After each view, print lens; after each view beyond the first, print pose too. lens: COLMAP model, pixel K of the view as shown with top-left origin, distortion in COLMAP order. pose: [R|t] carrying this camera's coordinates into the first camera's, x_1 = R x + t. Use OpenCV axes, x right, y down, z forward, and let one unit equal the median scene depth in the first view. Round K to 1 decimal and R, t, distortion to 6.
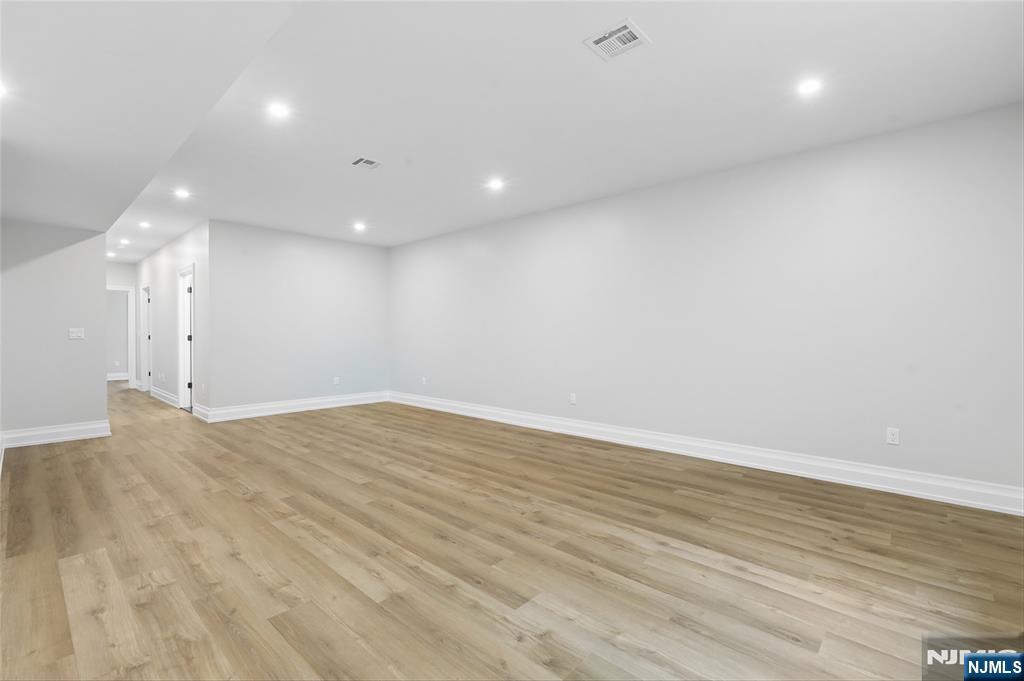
lens RADIAL K [[467.1, 0, 512.0], [0, 467.1, 340.5], [0, 0, 1]] dist [-0.001623, 0.000006]
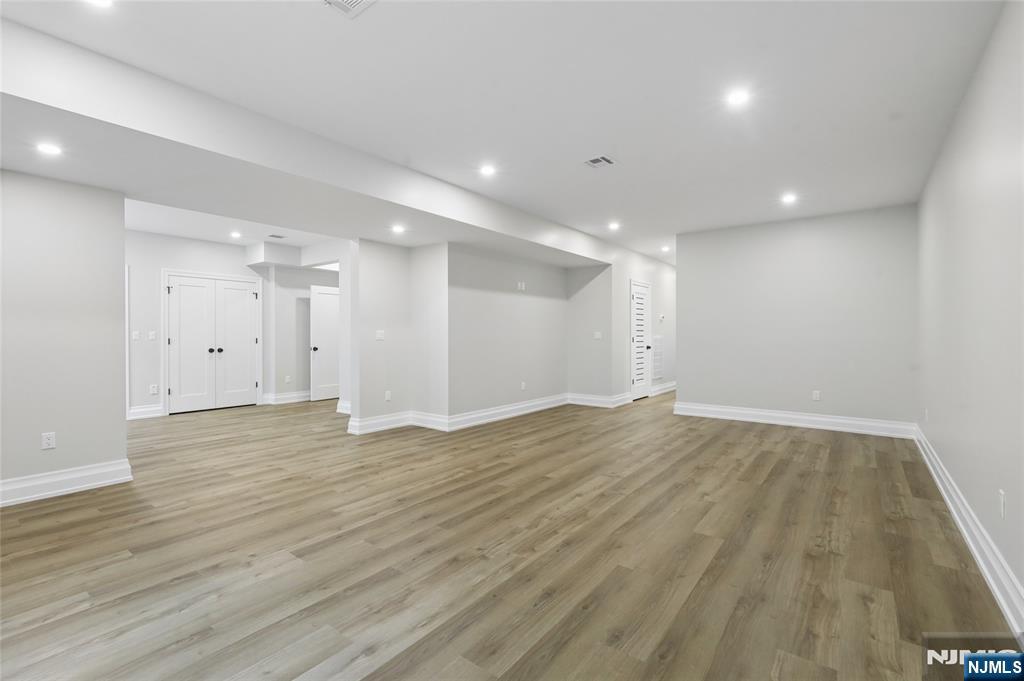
lens RADIAL K [[467.1, 0, 512.0], [0, 467.1, 340.5], [0, 0, 1]] dist [-0.001623, 0.000006]
pose [[0.065006, 0.010276, -0.997832, 0.859926], [-0.013317, 0.999867, 0.009429, -0.015533], [0.997796, 0.012675, 0.065134, 0.991565]]
